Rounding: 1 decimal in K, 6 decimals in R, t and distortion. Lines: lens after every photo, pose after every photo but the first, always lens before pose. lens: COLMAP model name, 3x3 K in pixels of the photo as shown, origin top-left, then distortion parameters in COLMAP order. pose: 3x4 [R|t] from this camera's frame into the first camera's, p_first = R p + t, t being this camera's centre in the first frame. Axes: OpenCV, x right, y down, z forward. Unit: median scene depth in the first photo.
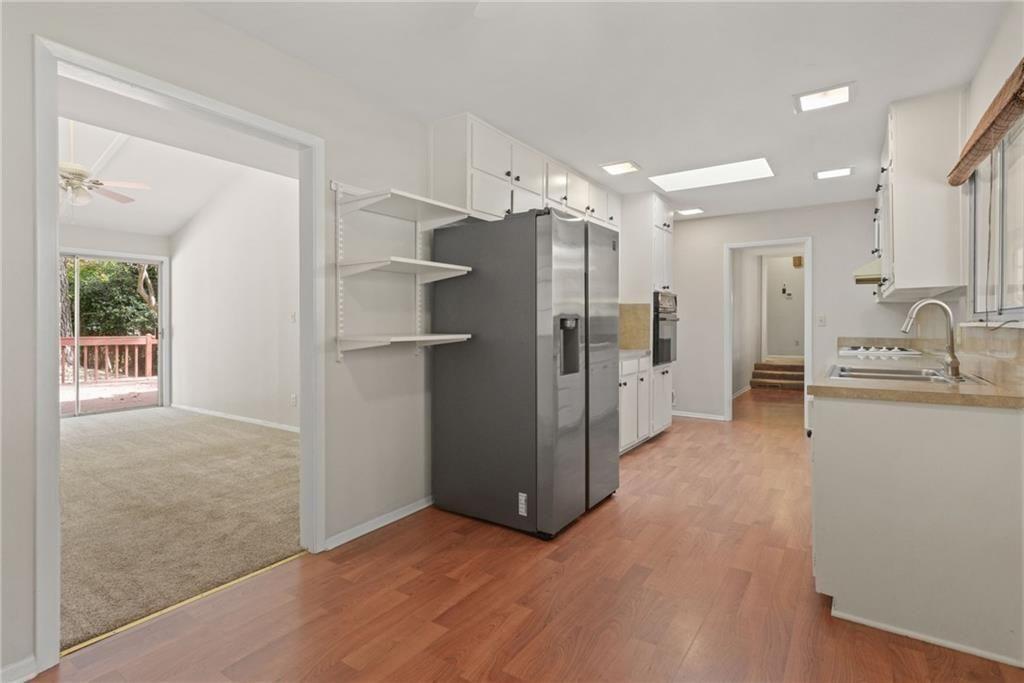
lens RADIAL K [[505.0, 0, 495.5], [0, 505.0, 331.0], [0, 0, 1]] dist [0.002452, 0.000585]
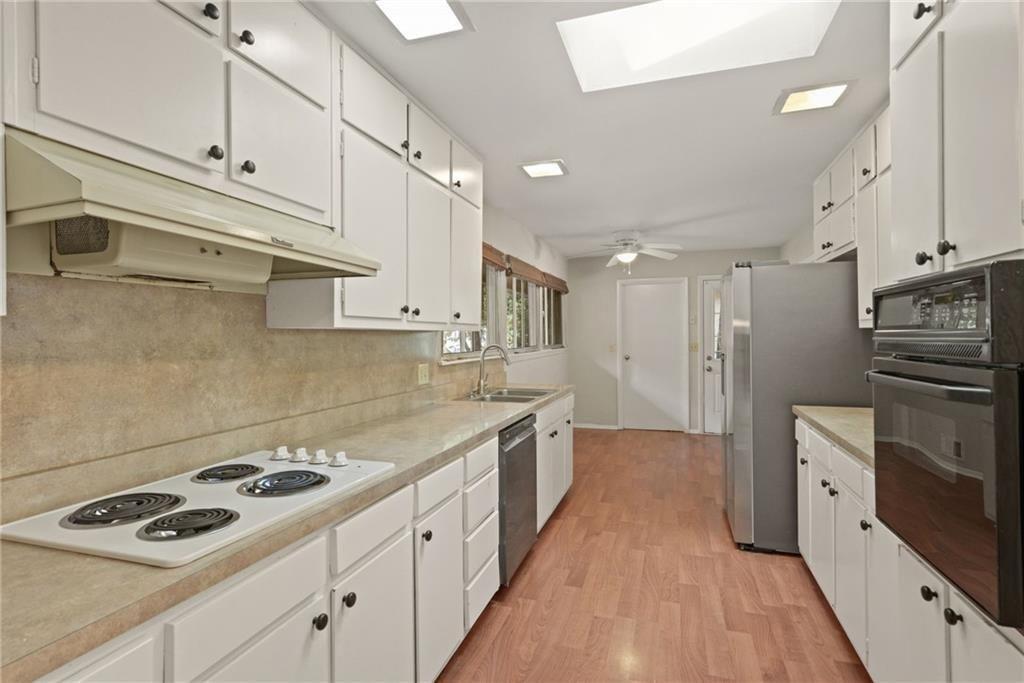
lens RADIAL K [[505.0, 0, 512.4], [0, 505.0, 337.7], [0, 0, 1]] dist [0.002452, 0.000585]
pose [[-0.952784, 0.013079, -0.303366, 0.916248], [0.009241, 0.999858, 0.014083, -0.071803], [0.303507, 0.010614, -0.952770, 1.781460]]
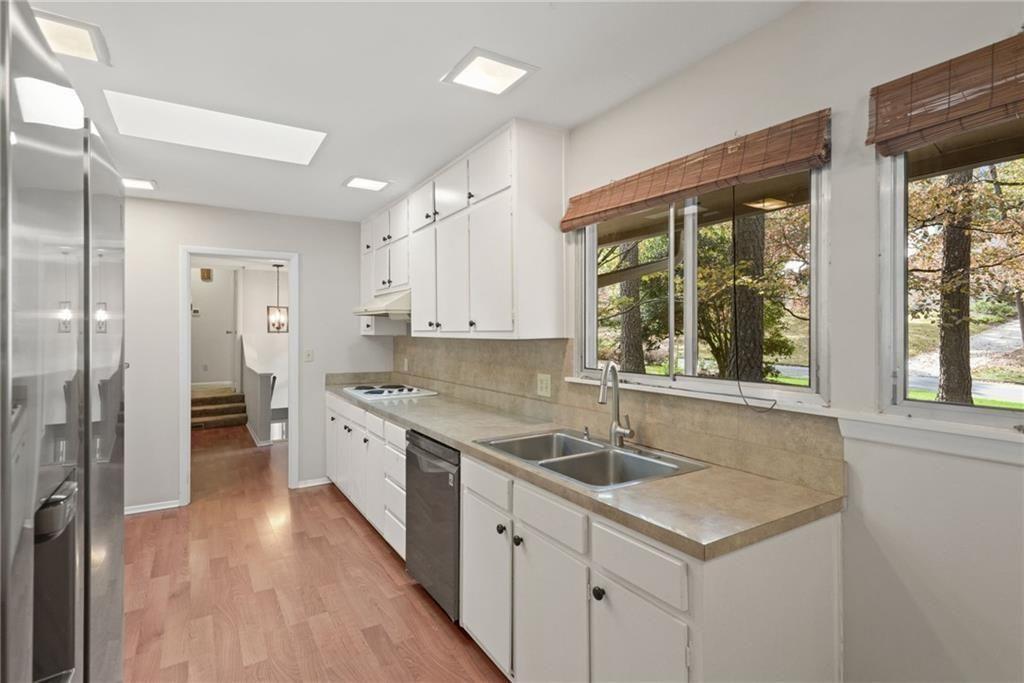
lens RADIAL K [[505.0, 0, 509.0], [0, 505.0, 336.2], [0, 0, 1]] dist [0.002452, 0.000585]
pose [[0.390488, -0.010170, 0.920552, 0.004167], [0.017652, 0.999838, 0.003558, -0.078503], [-0.920439, 0.014860, 0.390604, 0.582533]]
